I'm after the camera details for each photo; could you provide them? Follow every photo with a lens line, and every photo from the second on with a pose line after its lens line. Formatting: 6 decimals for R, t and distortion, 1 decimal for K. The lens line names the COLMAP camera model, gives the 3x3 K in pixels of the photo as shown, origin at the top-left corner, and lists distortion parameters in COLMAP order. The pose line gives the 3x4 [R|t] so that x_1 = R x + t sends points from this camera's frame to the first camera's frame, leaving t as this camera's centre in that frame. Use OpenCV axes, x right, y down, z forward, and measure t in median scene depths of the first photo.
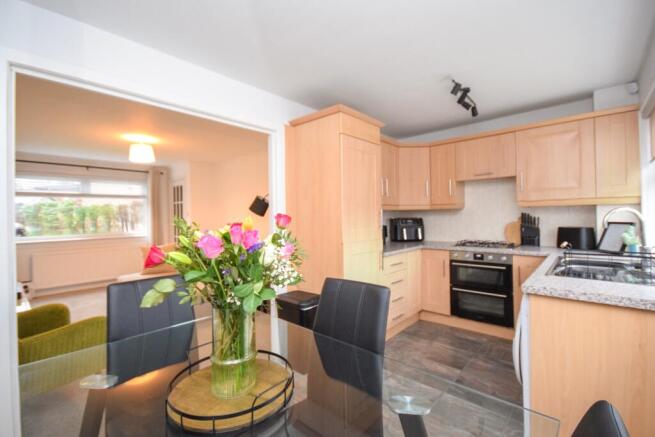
lens RADIAL K [[290.7, 0, 330.1], [0, 290.7, 217.0], [0, 0, 1]] dist [0.001787, -0.000150]
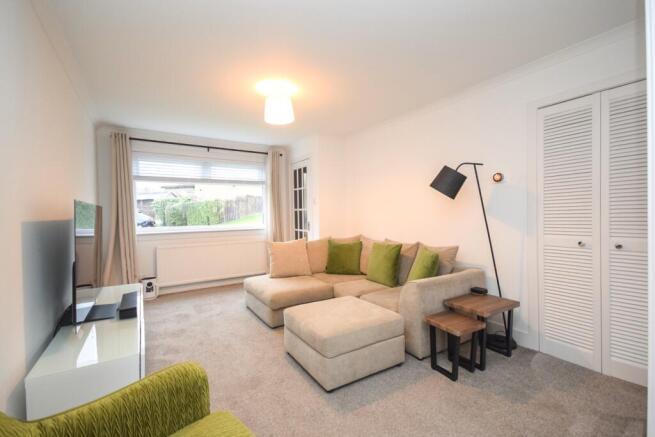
lens RADIAL K [[290.7, 0, 330.1], [0, 290.7, 217.0], [0, 0, 1]] dist [0.001787, -0.000150]
pose [[0.963609, 0.006701, -0.267233, -0.219255], [-0.003936, 0.999933, 0.010881, 0.021914], [0.267288, -0.009433, 0.963571, 0.227438]]
